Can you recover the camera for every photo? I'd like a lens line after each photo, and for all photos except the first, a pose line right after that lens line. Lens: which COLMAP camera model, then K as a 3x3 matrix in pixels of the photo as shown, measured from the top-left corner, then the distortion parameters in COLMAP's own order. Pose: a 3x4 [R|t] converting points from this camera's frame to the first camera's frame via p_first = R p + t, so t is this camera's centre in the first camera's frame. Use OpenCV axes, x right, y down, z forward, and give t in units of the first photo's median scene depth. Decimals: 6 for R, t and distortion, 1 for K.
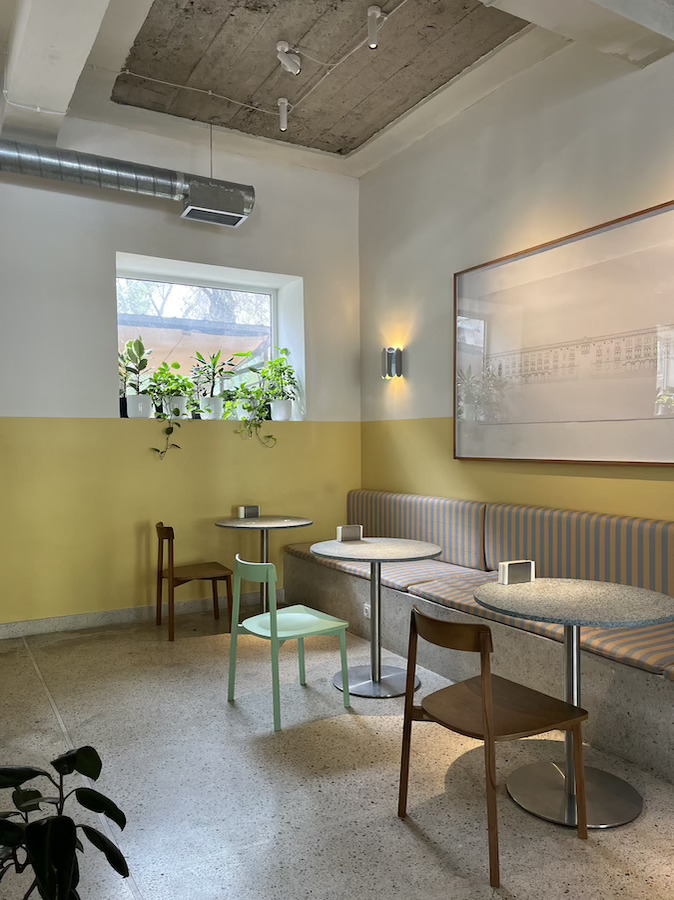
lens RADIAL K [[684.3, 0, 338.3], [0, 684.3, 449.7], [0, 0, 1]] dist [0.006485, -0.004537]
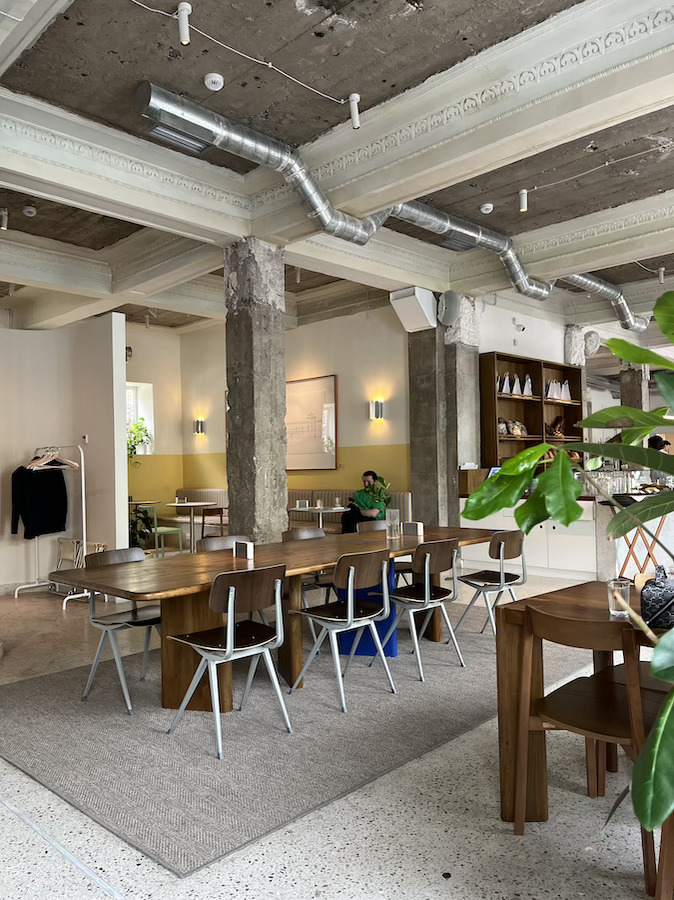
lens RADIAL K [[684.3, 0, 340.4], [0, 684.3, 451.5], [0, 0, 1]] dist [0.006485, -0.004537]
pose [[0.962378, -0.012587, 0.271422, -0.069374], [0.021310, 0.999346, -0.029213, 0.018780], [-0.270877, 0.033898, 0.962017, -1.084420]]
